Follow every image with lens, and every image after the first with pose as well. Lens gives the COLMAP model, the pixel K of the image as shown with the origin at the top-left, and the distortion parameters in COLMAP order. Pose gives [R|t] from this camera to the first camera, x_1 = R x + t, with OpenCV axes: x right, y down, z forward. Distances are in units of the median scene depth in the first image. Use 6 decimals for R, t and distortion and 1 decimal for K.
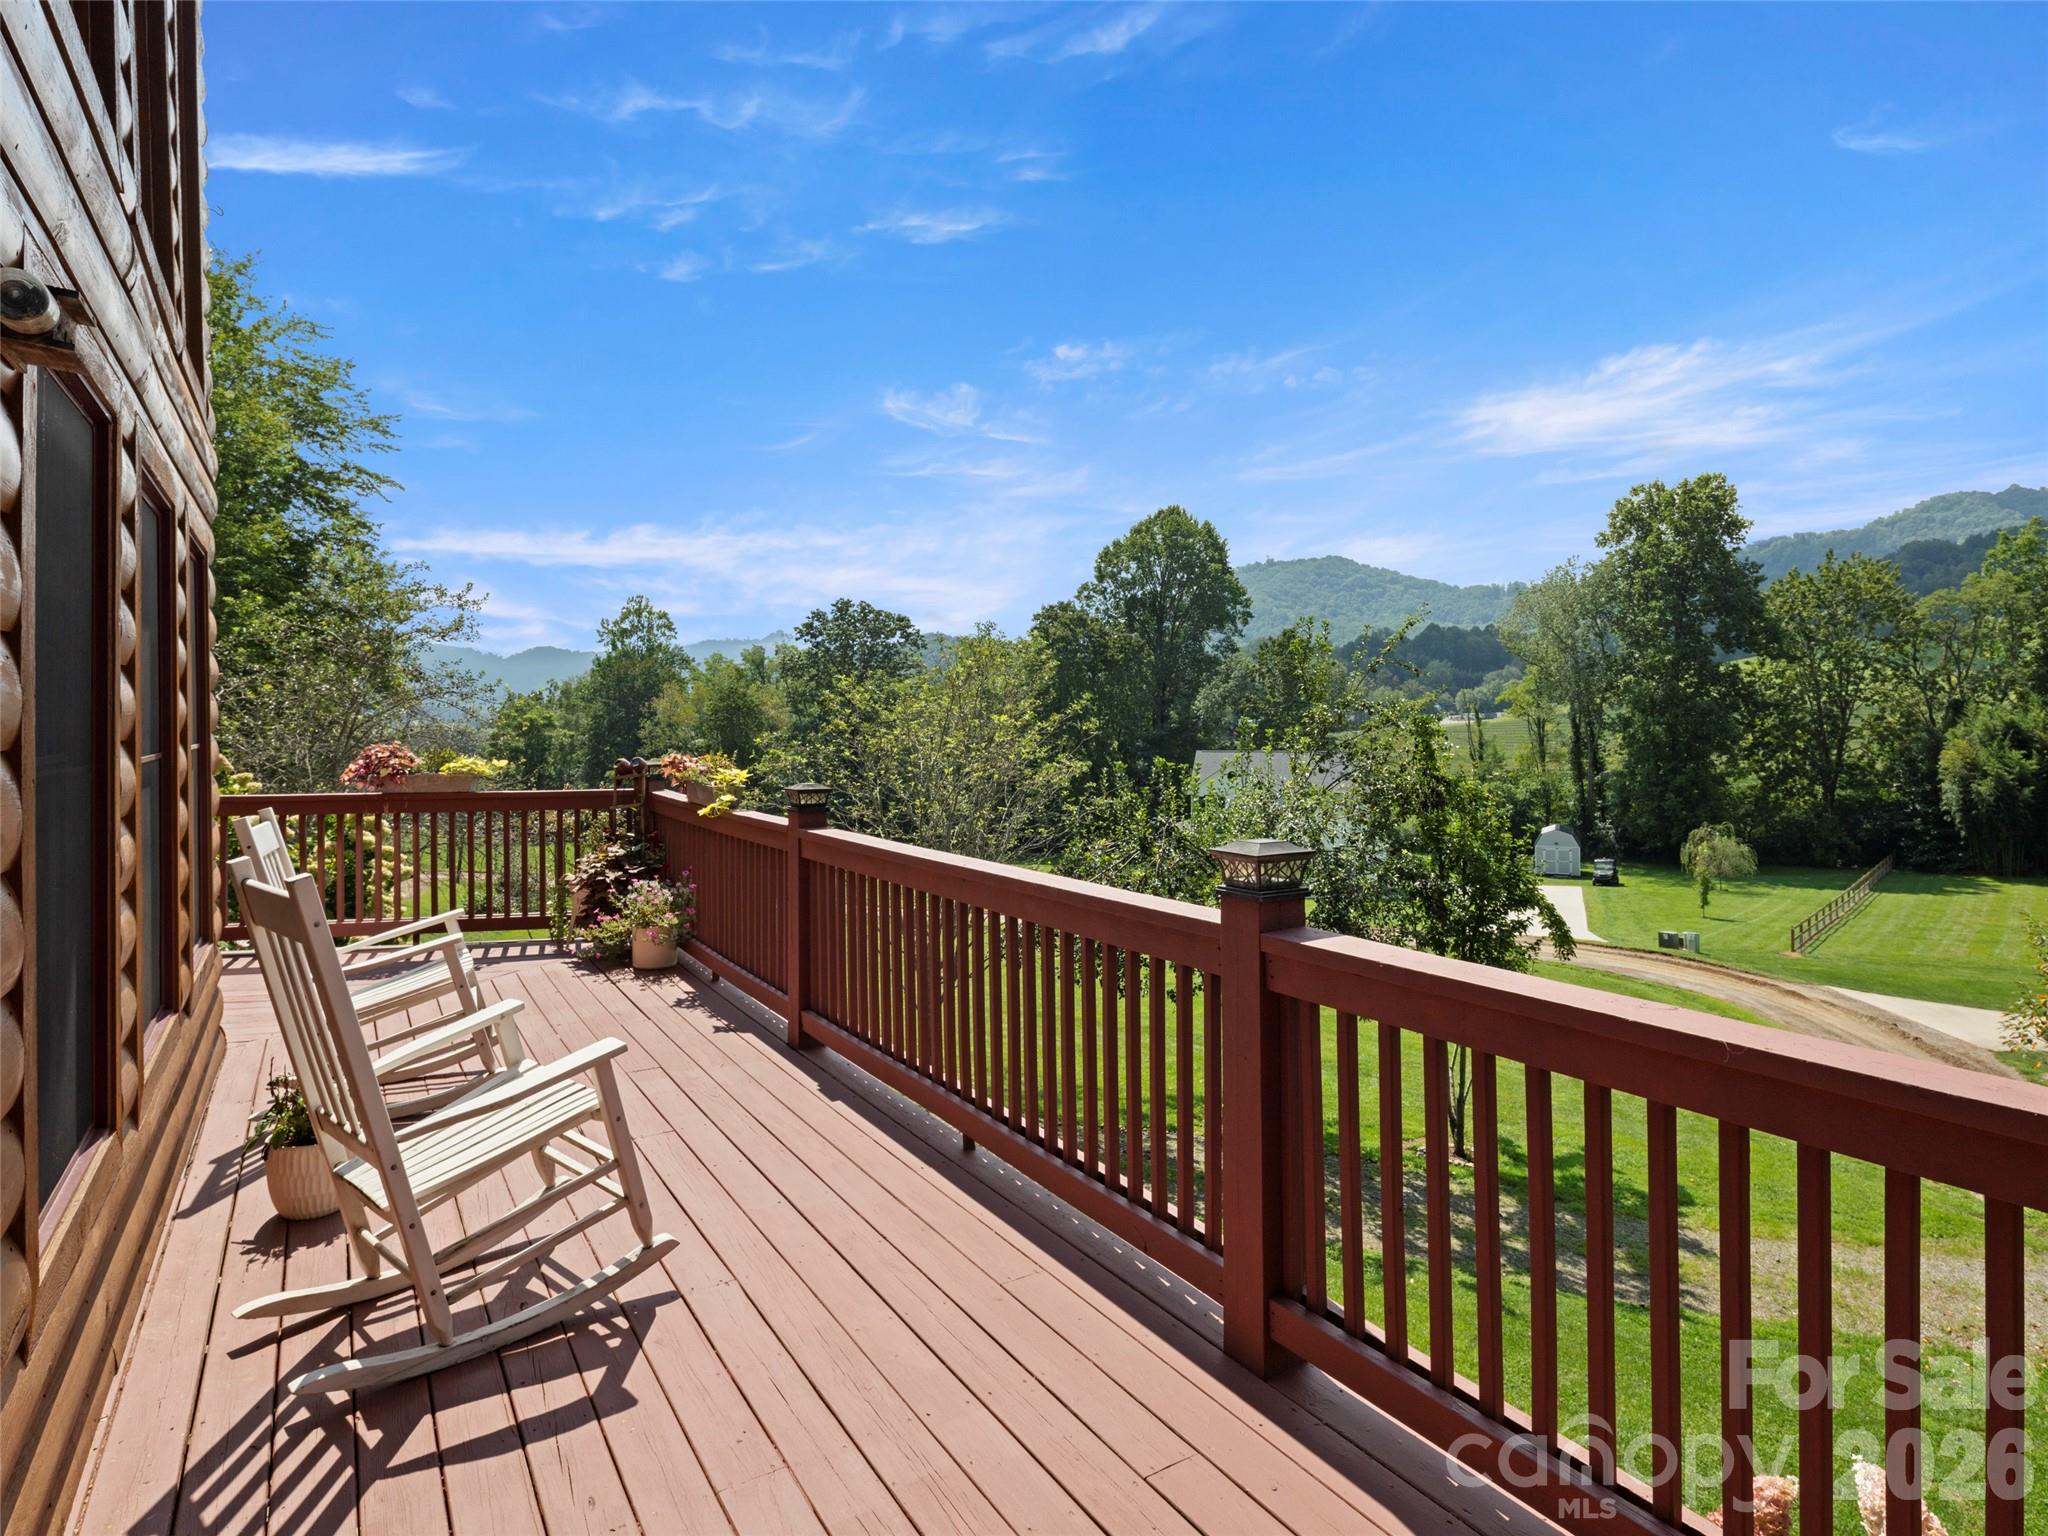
lens RADIAL K [[1218.8, 0, 1024.0], [0, 1218.8, 768.0], [0, 0, 1]] dist [0.000045, -0.000451]
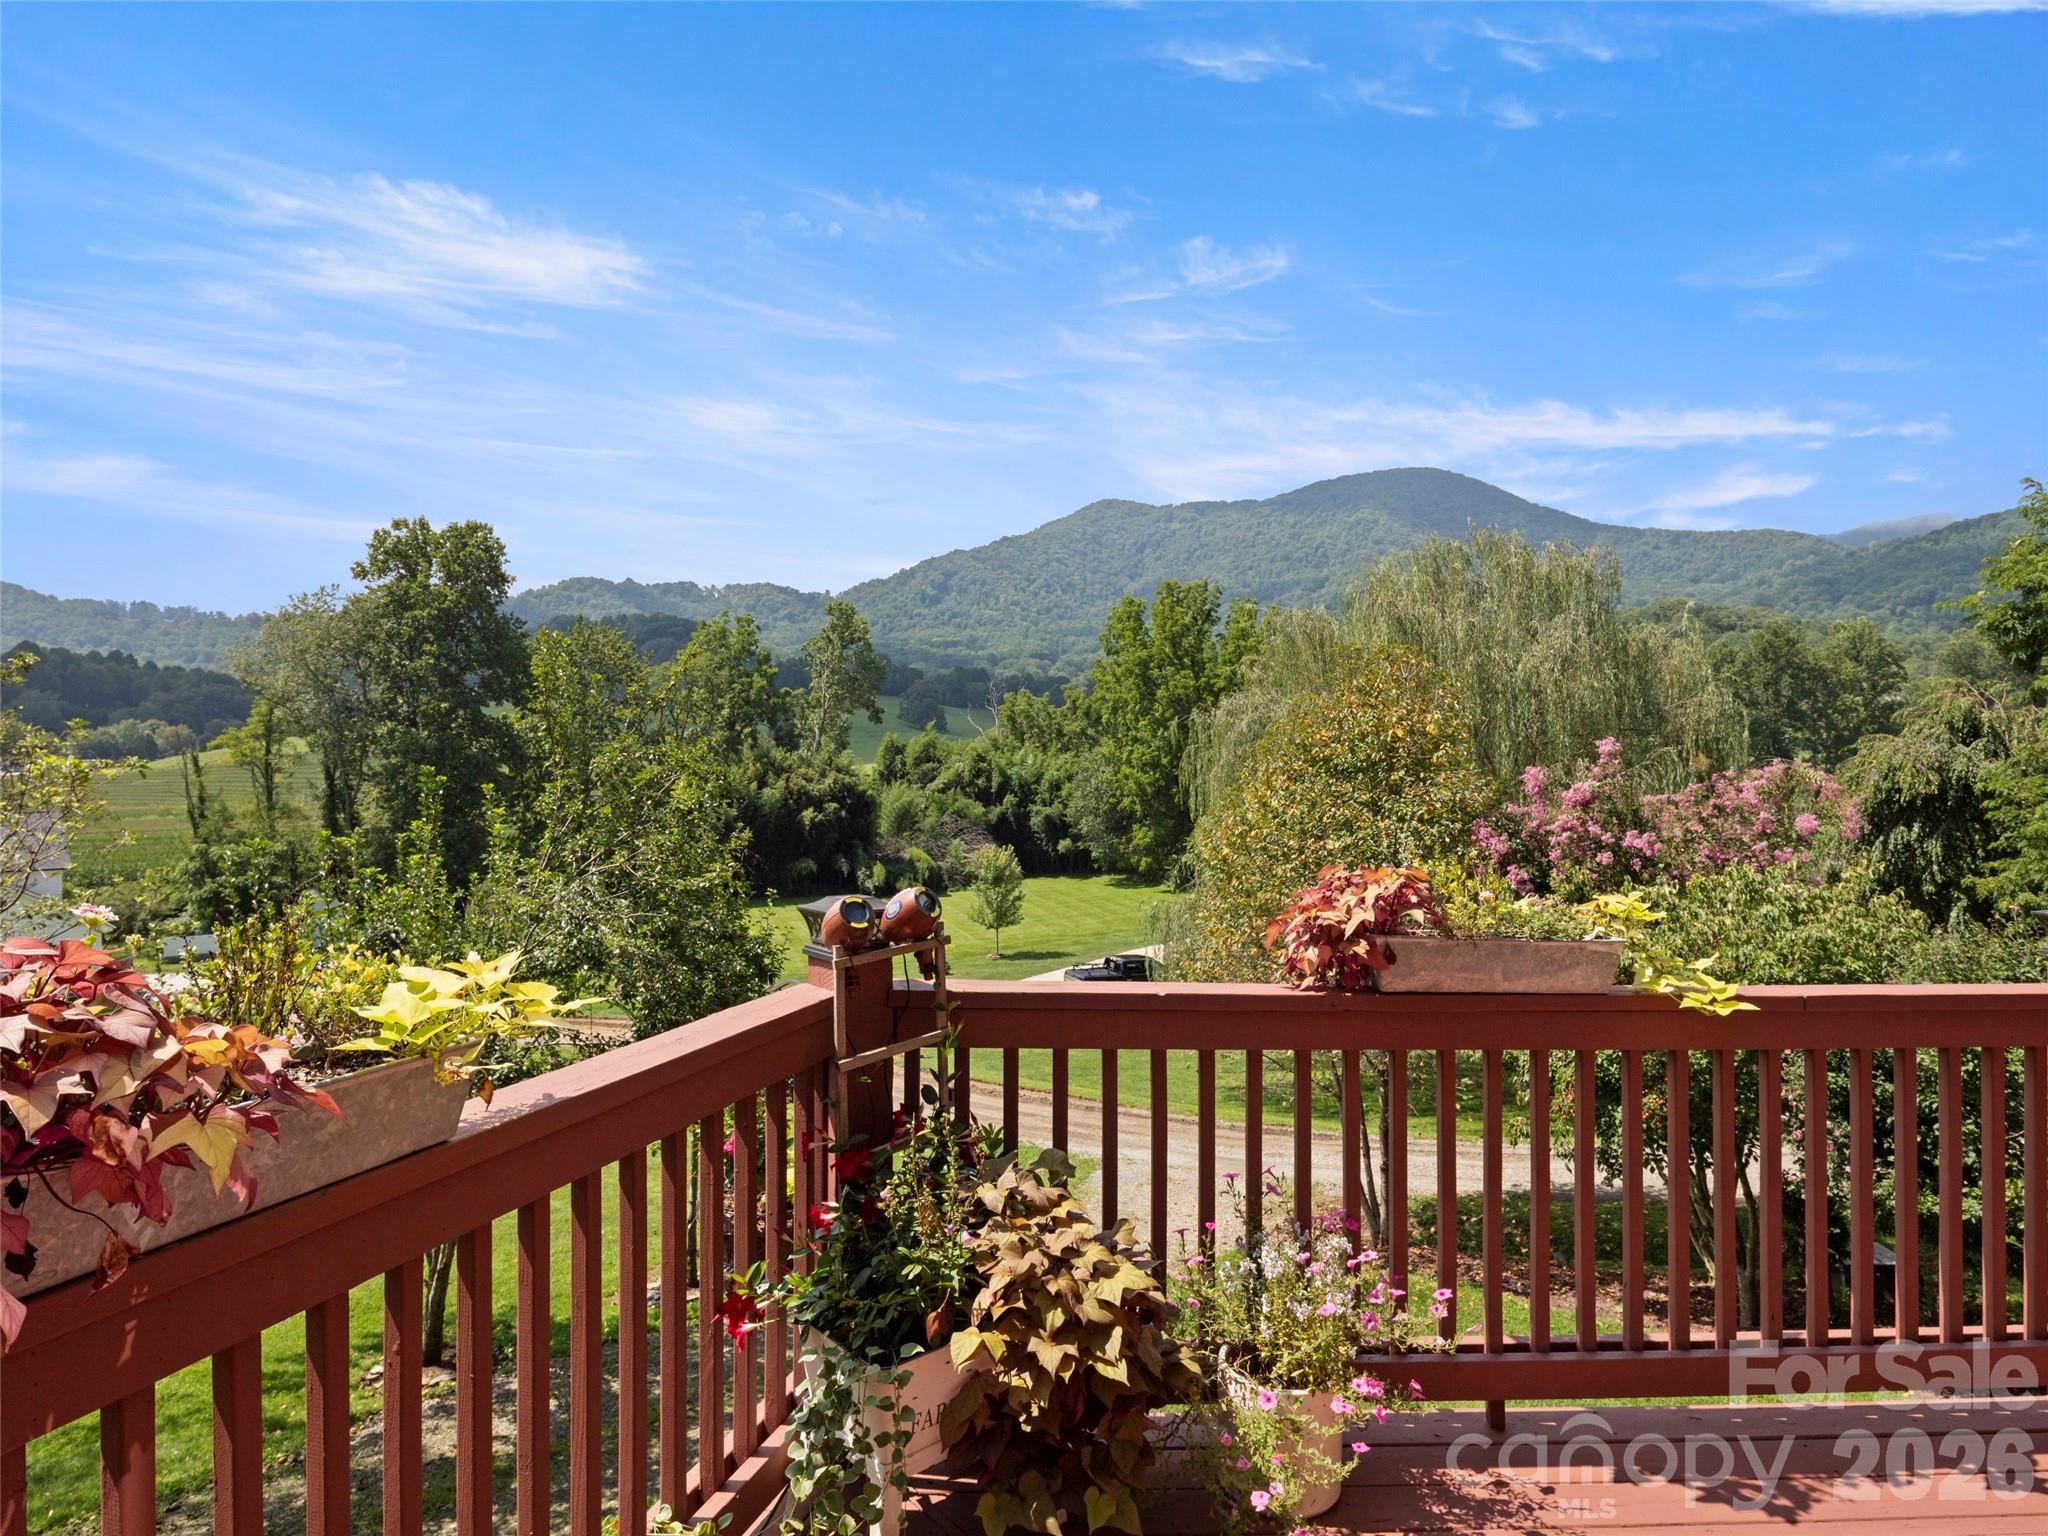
lens RADIAL K [[1218.8, 0, 1024.0], [0, 1218.8, 768.0], [0, 0, 1]] dist [0.000045, -0.000451]
pose [[0.430735, 0.013797, 0.902373, -0.128366], [0.024712, 0.999328, -0.027075, -0.004988], [-0.902140, 0.033961, 0.430104, 0.174254]]
